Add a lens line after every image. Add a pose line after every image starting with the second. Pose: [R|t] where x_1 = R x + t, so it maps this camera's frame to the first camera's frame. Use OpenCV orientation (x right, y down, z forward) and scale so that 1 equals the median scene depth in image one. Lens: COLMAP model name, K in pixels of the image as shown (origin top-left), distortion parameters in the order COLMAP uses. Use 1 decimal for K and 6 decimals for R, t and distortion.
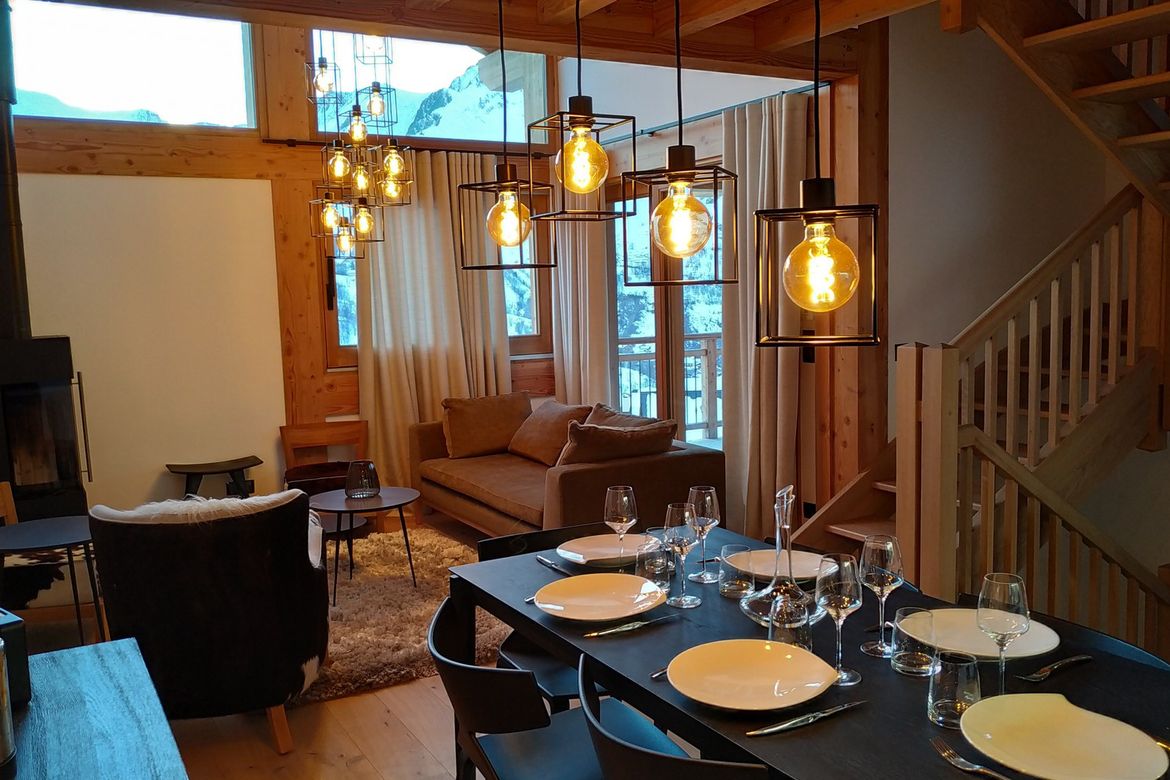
lens RADIAL K [[983.8, 0, 584.3], [0, 983.8, 393.2], [0, 0, 1]] dist [-0.000381, -0.016262]
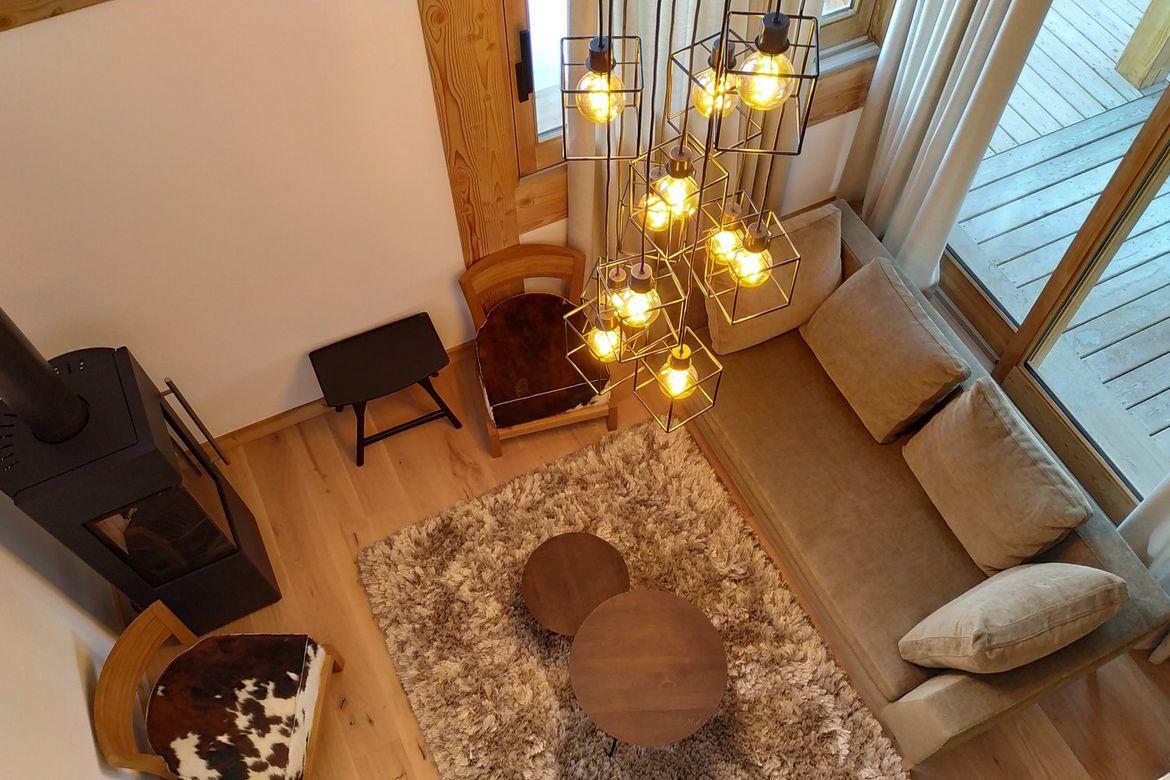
lens RADIAL K [[983.8, 0, 587.8], [0, 983.8, 387.1], [0, 0, 1]] dist [-0.000381, -0.016262]
pose [[0.997255, 0.071845, -0.017885, -0.203295], [-0.030049, 0.613536, 0.789095, -0.435412], [0.067666, -0.786392, 0.614010, 0.538944]]
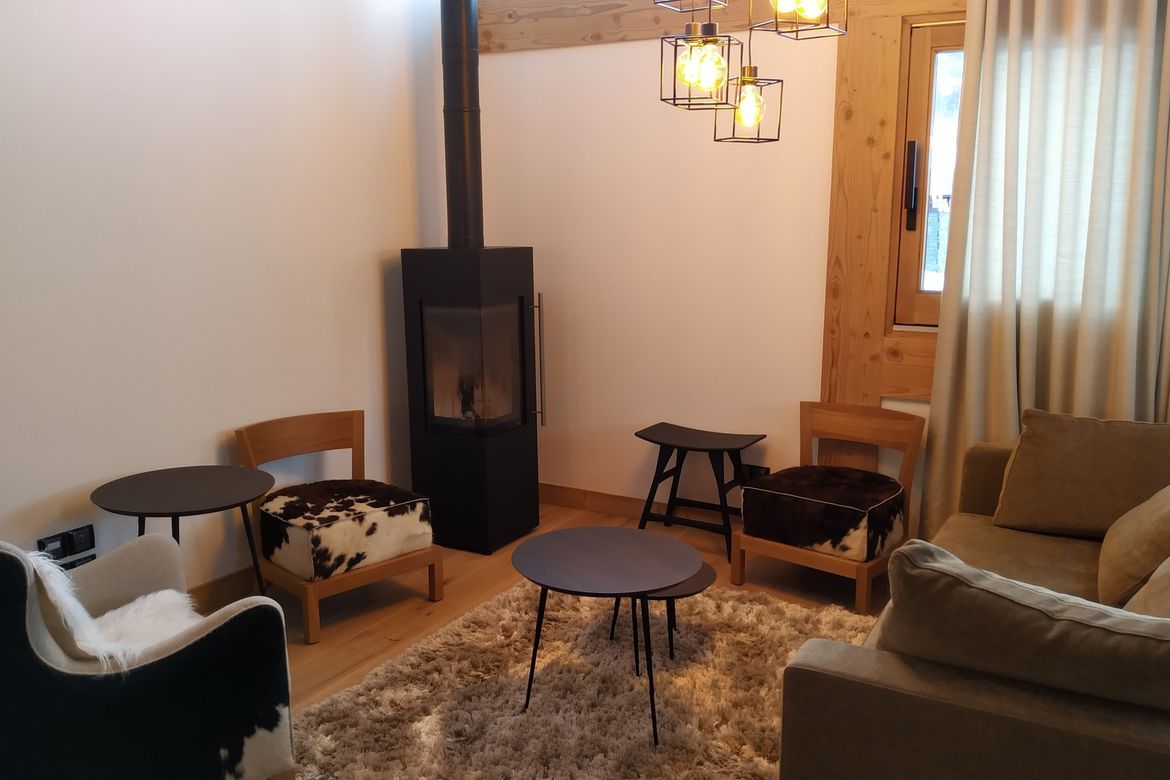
lens RADIAL K [[983.8, 0, 586.1], [0, 983.8, 389.3], [0, 0, 1]] dist [-0.000381, -0.016262]
pose [[0.502240, 0.187140, -0.844236, 0.180149], [-0.105438, 0.982270, 0.155012, -0.062376], [0.858276, 0.011161, 0.513067, 0.520480]]
